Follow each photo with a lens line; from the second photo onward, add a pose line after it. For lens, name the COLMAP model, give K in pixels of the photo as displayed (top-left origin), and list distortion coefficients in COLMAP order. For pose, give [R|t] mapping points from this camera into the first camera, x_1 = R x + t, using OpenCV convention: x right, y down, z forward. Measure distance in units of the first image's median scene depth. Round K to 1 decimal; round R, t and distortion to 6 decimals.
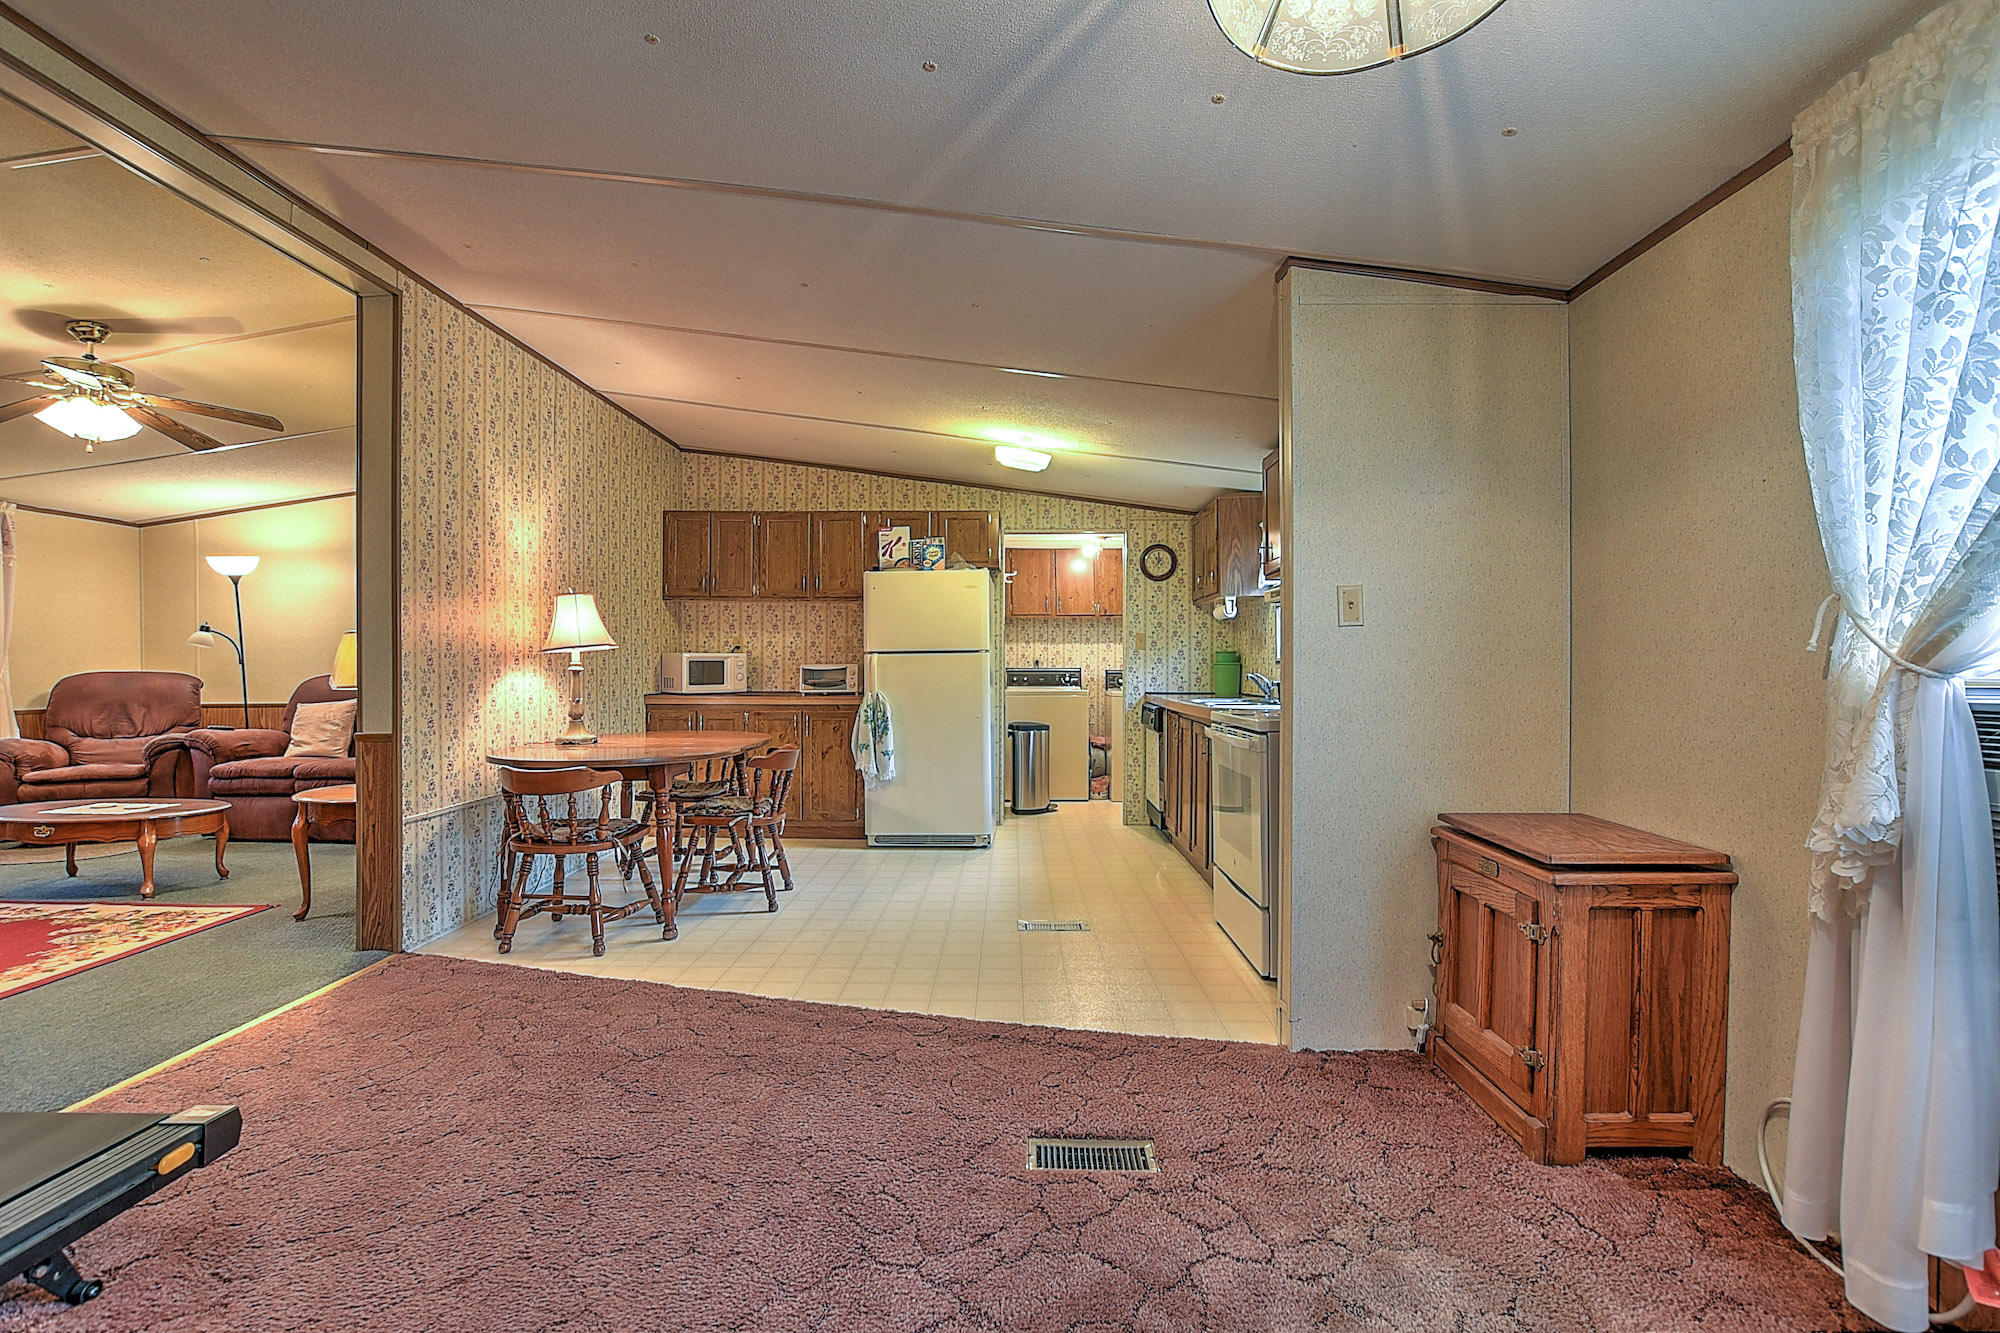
lens RADIAL K [[881.7, 0, 994.2], [0, 881.7, 670.1], [0, 0, 1]] dist [-0.036138, 0.006530]
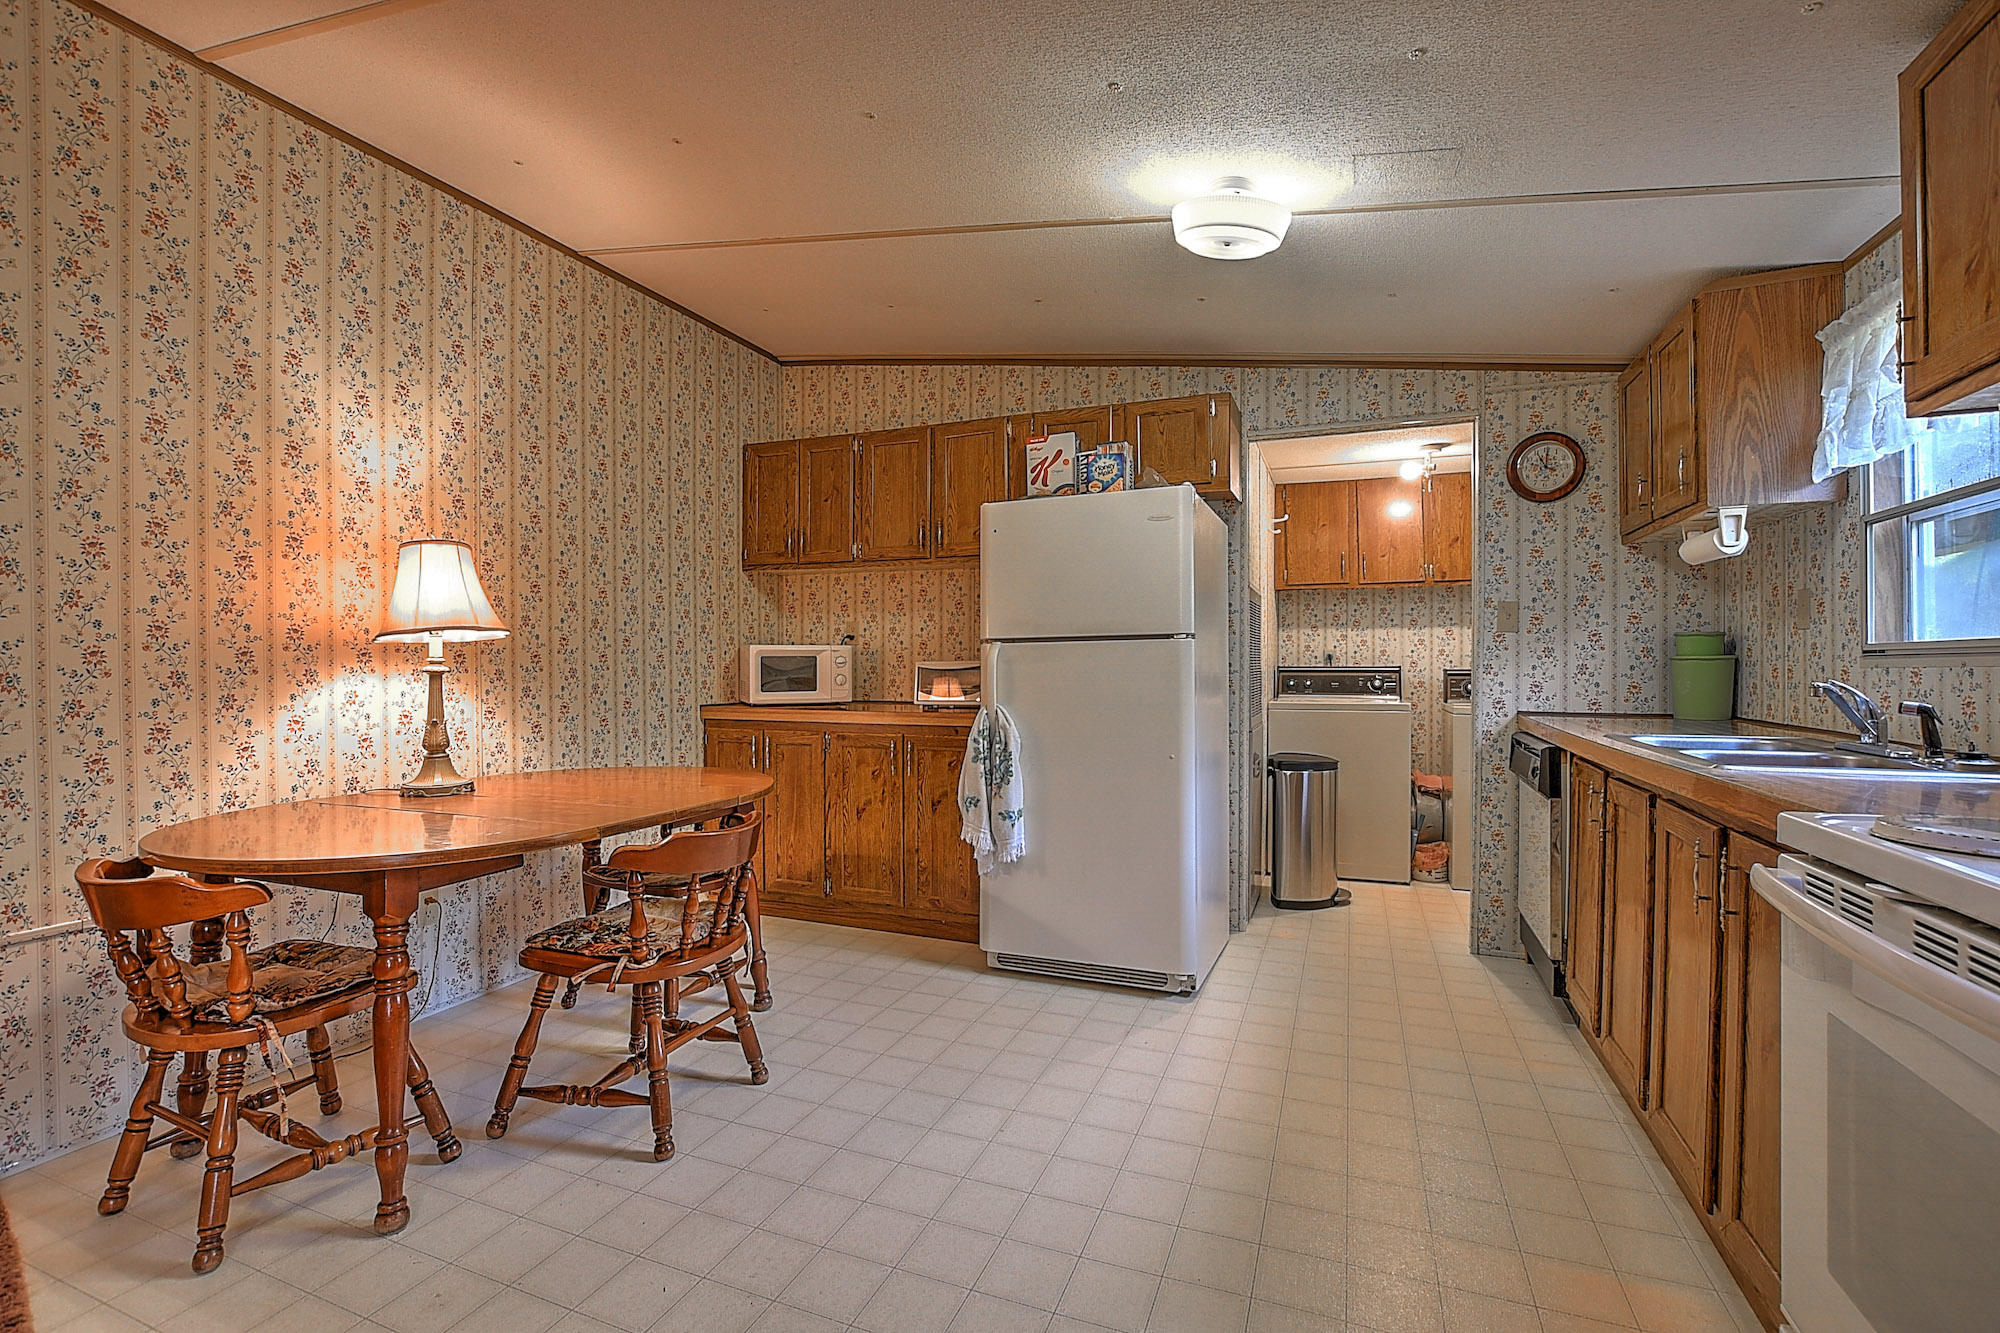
lens RADIAL K [[881.7, 0, 992.0], [0, 881.7, 669.9], [0, 0, 1]] dist [-0.036138, 0.006530]
pose [[0.933884, 0.000816, -0.357575, 0.067983], [0.000146, 0.999996, 0.002661, -0.001765], [0.357576, -0.002537, 0.933881, 0.429007]]
